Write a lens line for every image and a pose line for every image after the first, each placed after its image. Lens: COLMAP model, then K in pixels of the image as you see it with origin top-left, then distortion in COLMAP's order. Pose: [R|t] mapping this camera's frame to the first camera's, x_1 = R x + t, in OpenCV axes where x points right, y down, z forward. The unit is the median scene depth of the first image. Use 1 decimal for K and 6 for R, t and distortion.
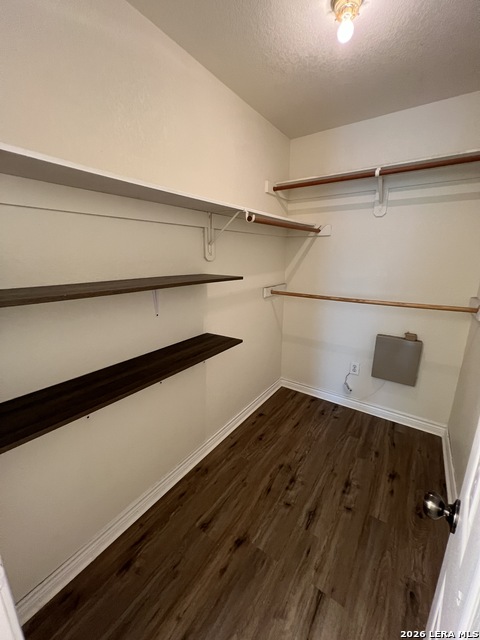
lens RADIAL K [[256.5, 0, 240.4], [0, 256.5, 320.8], [0, 0, 1]] dist [-0.001295, -0.000393]
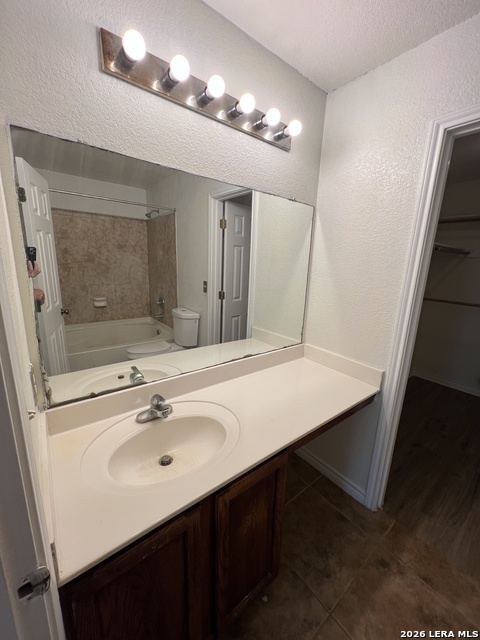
lens RADIAL K [[256.5, 0, 240.5], [0, 256.5, 320.5], [0, 0, 1]] dist [-0.001295, -0.000393]
pose [[0.957901, 0.096440, -0.270417, -0.412789], [-0.104210, 0.994450, -0.014489, 0.122045], [0.267518, 0.042060, 0.962634, -0.532351]]
